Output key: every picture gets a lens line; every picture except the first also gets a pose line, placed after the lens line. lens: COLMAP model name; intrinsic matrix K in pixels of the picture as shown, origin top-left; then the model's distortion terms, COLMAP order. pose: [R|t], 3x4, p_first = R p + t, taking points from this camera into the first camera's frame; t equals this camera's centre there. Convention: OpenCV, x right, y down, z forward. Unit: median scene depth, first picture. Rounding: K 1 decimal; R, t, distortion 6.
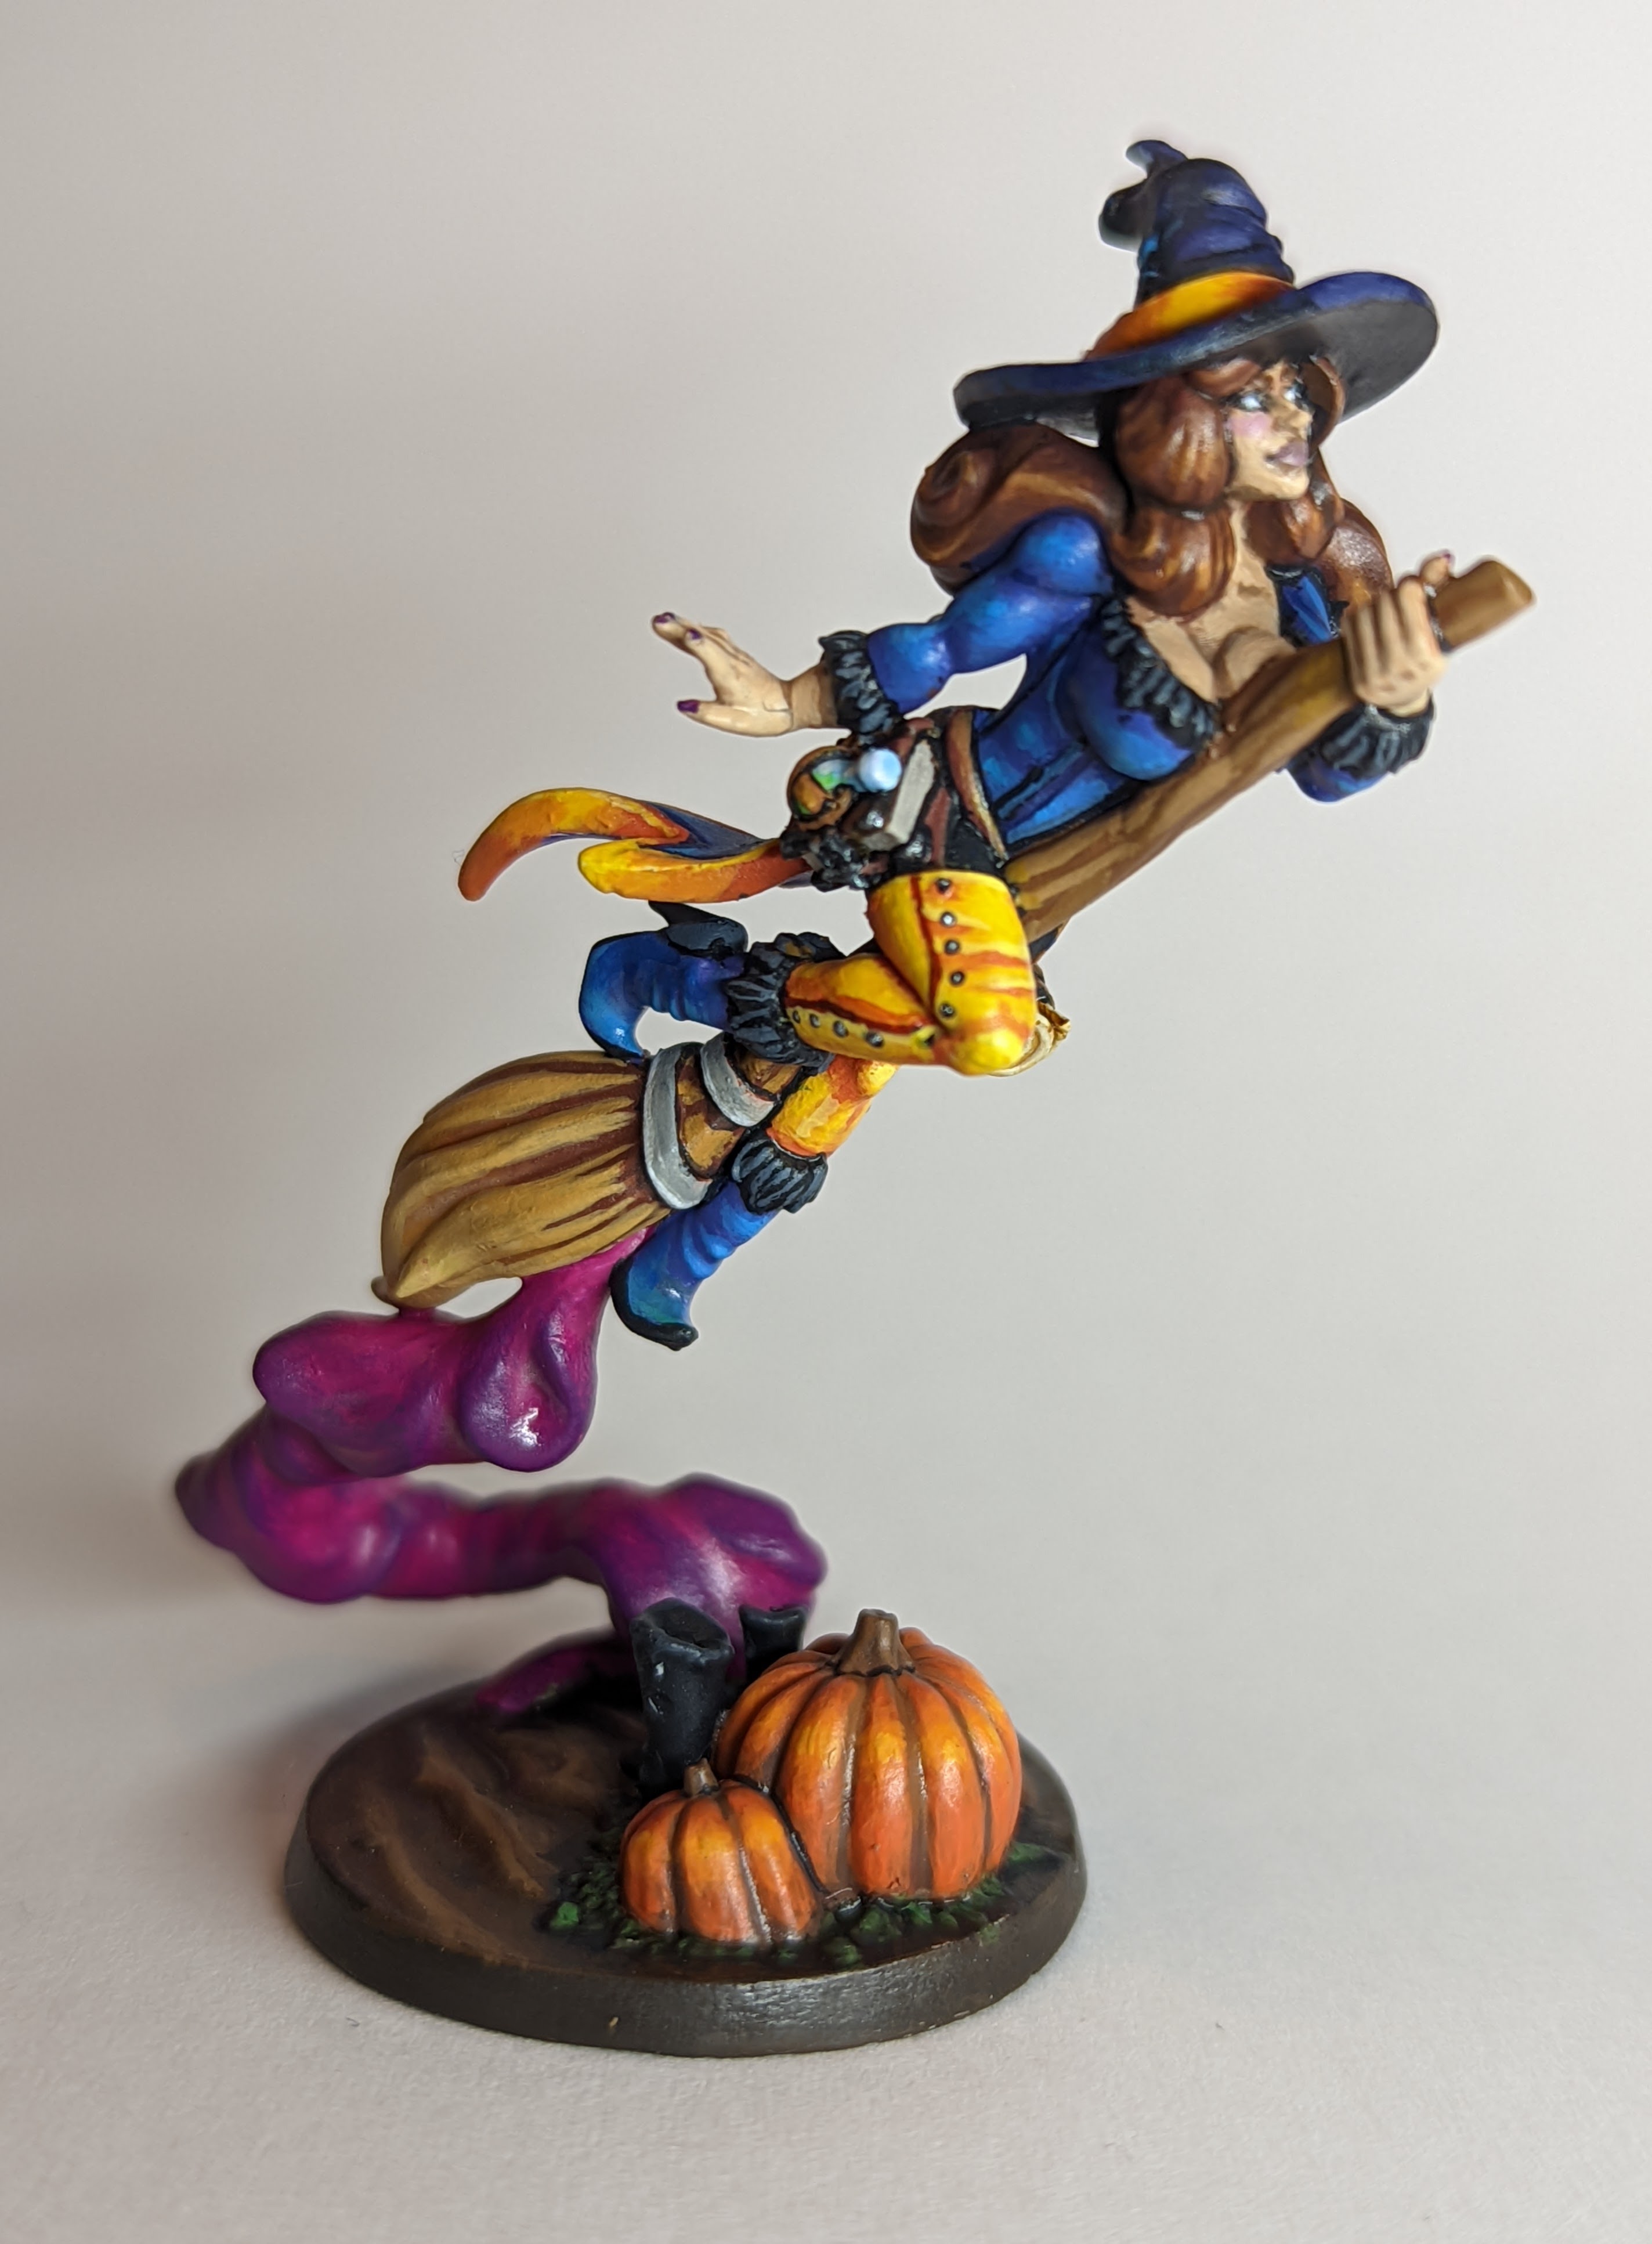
lens RADIAL K [[1727.9, 0, 826.0], [0, 1727.9, 1122.0], [0, 0, 1]] dist [-0.001493, -0.003688]
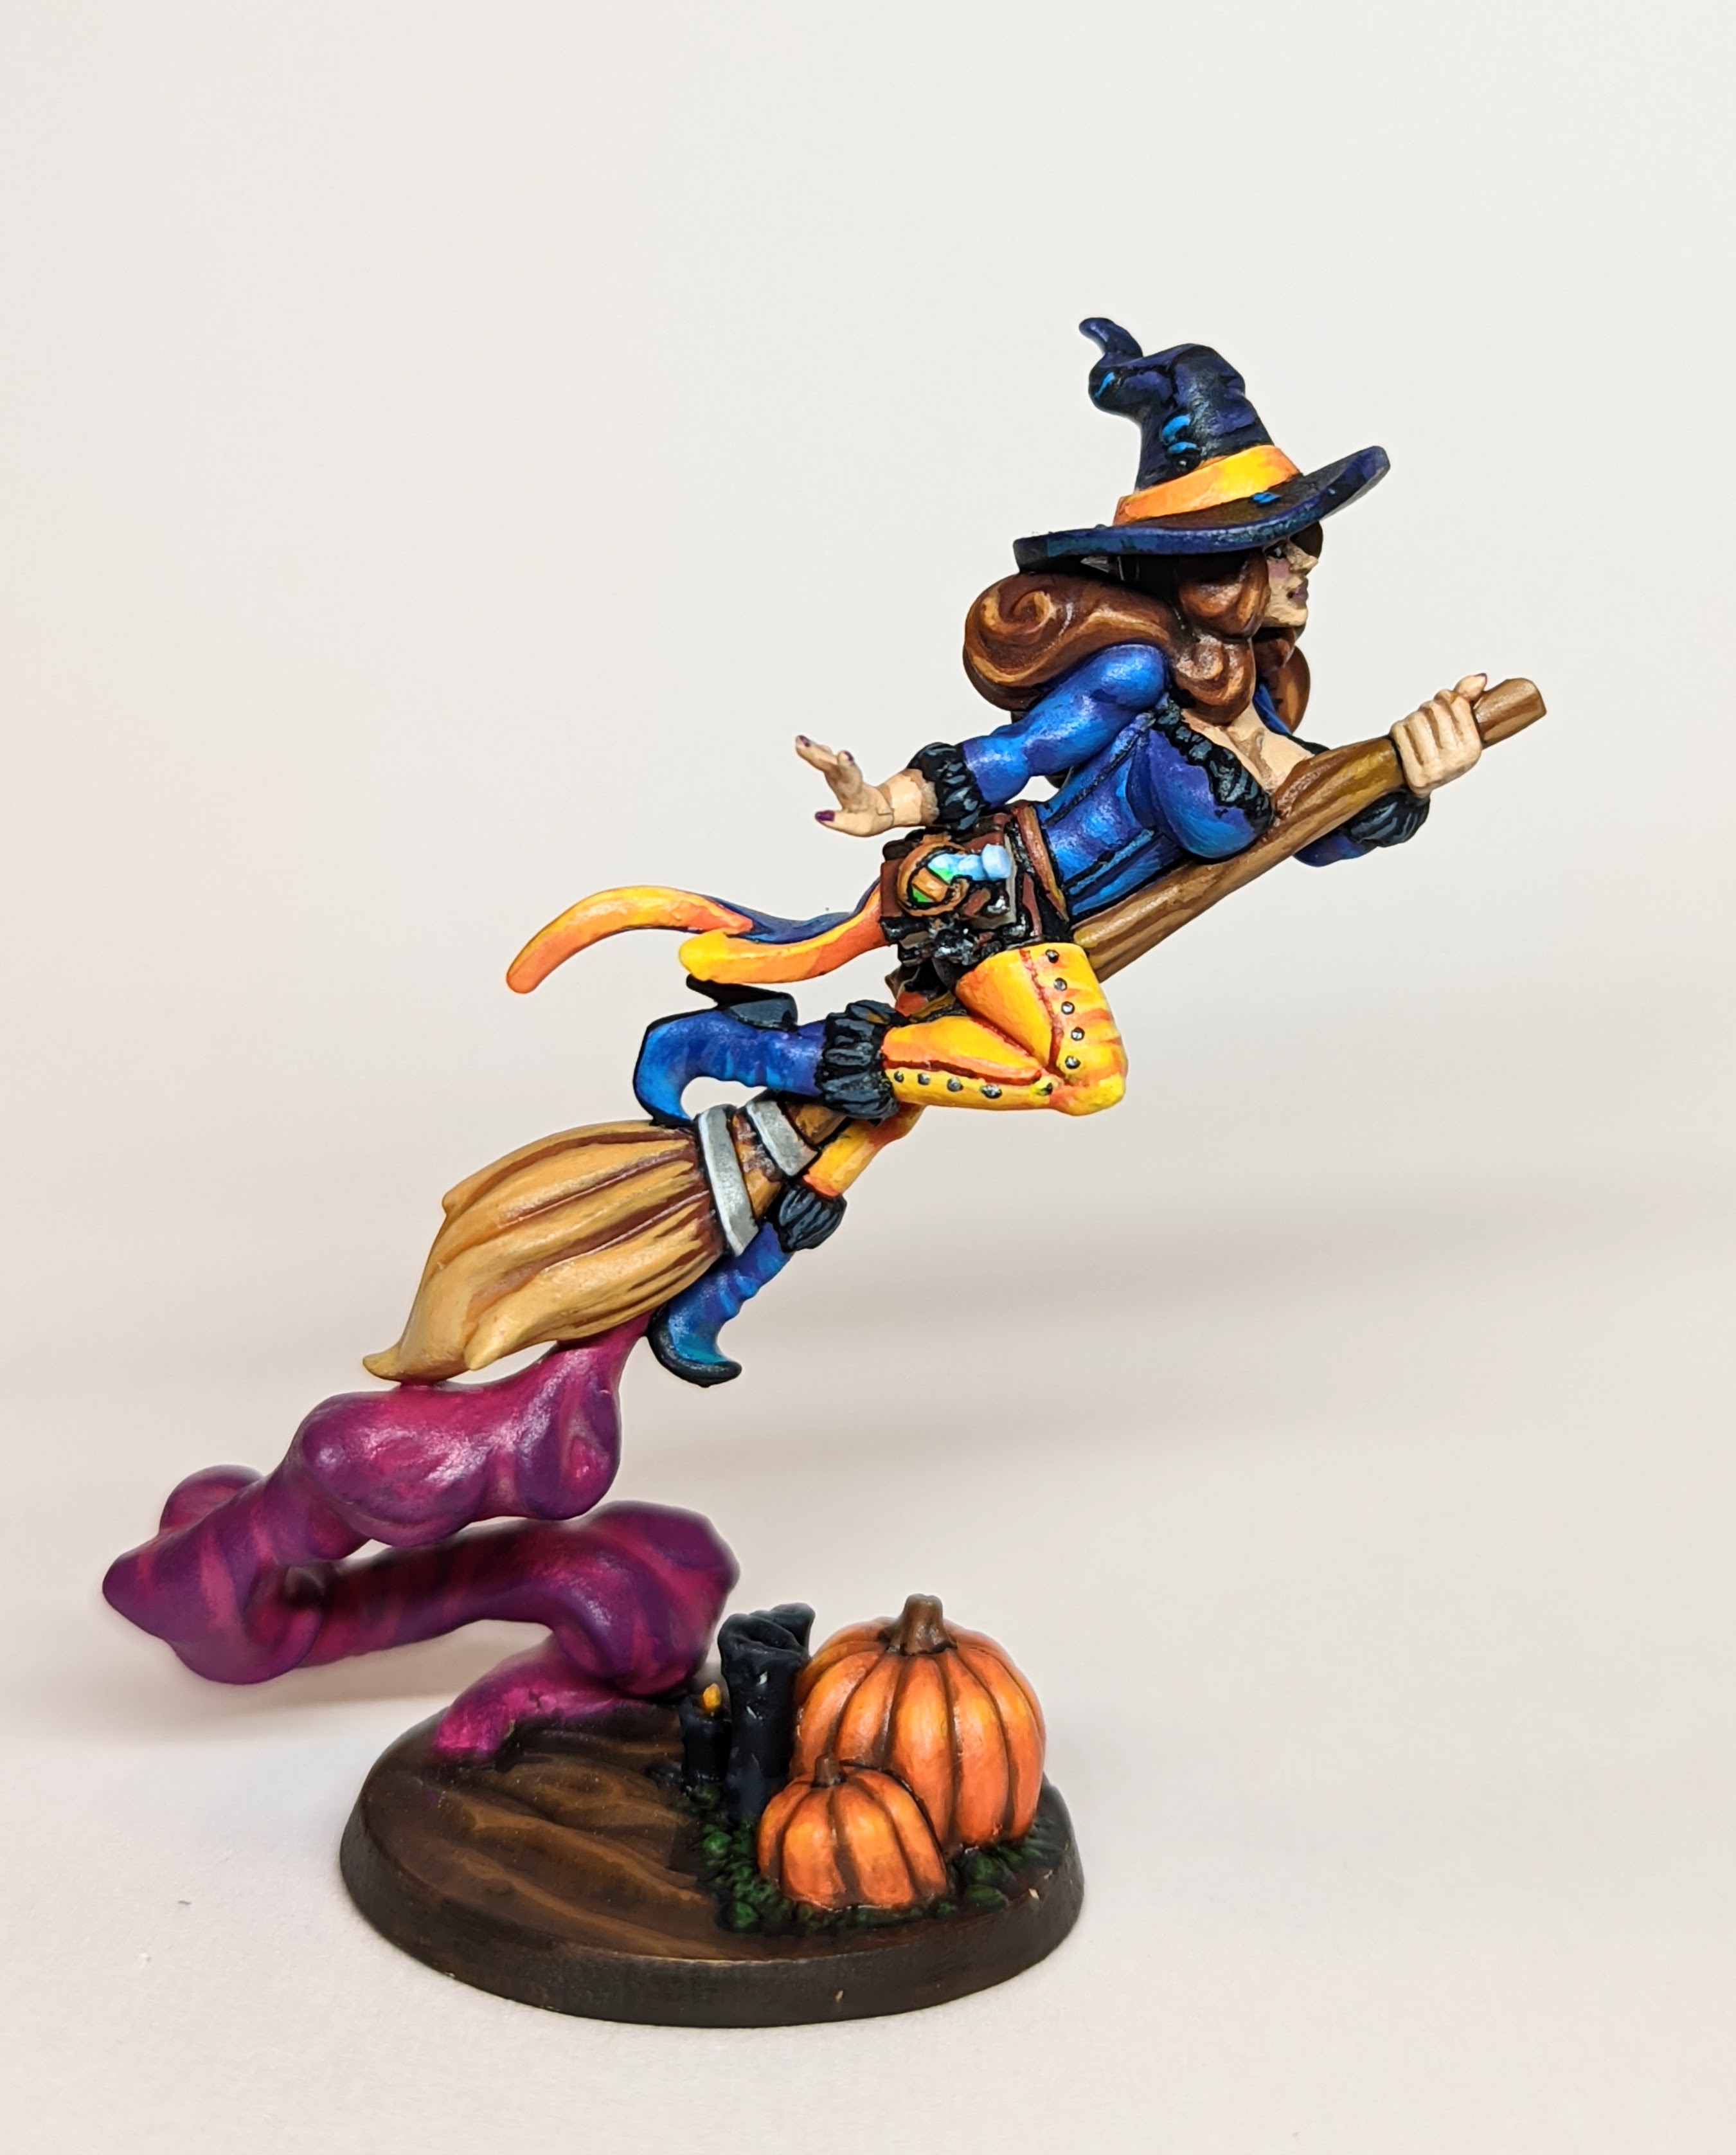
lens RADIAL K [[1611.2, 0, 868.0], [0, 1611.2, 1077.5], [0, 0, 1]] dist [0.003850, 0.000249]
pose [[0.966845, -0.089430, 0.239192, -0.276978], [0.097667, 0.994958, -0.022783, -0.036356], [-0.235949, 0.045389, 0.970705, -0.025566]]
